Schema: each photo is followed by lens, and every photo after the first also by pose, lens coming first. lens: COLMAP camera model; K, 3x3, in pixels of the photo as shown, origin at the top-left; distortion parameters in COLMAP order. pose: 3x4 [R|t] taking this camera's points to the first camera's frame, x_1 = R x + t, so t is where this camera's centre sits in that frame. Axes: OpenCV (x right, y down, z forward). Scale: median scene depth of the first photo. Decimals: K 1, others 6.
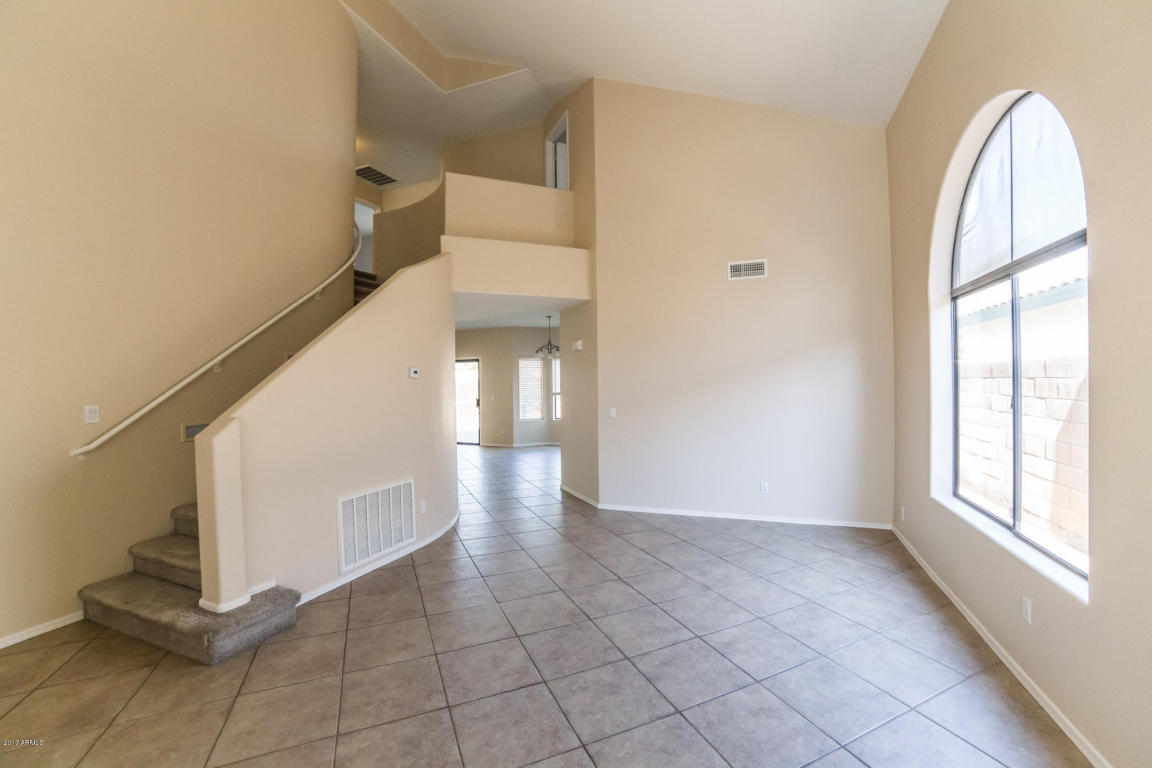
lens RADIAL K [[478.1, 0, 575.4], [0, 478.1, 392.8], [0, 0, 1]] dist [-0.022946, 0.004121]
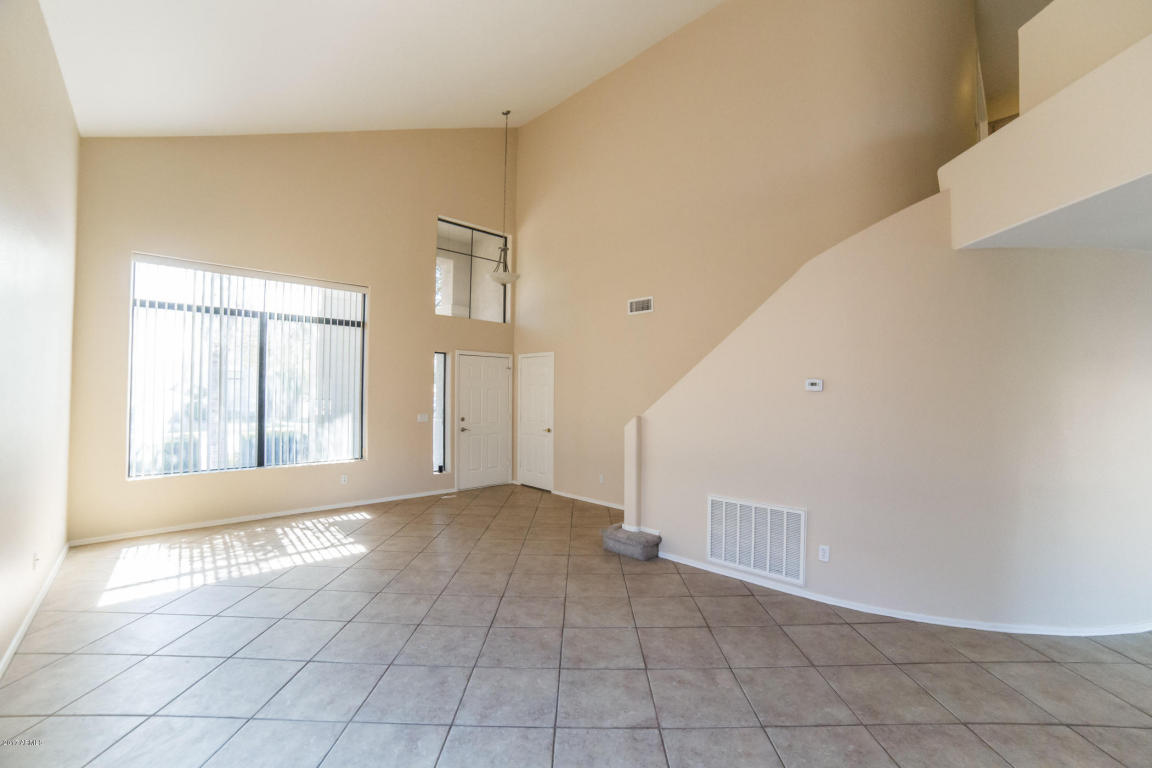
lens RADIAL K [[450.4, 0, 575.4], [0, 450.4, 391.1], [0, 0, 1]] dist [-0.000146, 0.000138]
pose [[-0.407830, -0.016215, -0.912914, 0.669389], [0.001339, 0.999831, -0.018357, -0.021131], [0.913057, -0.008709, -0.407740, 1.155282]]
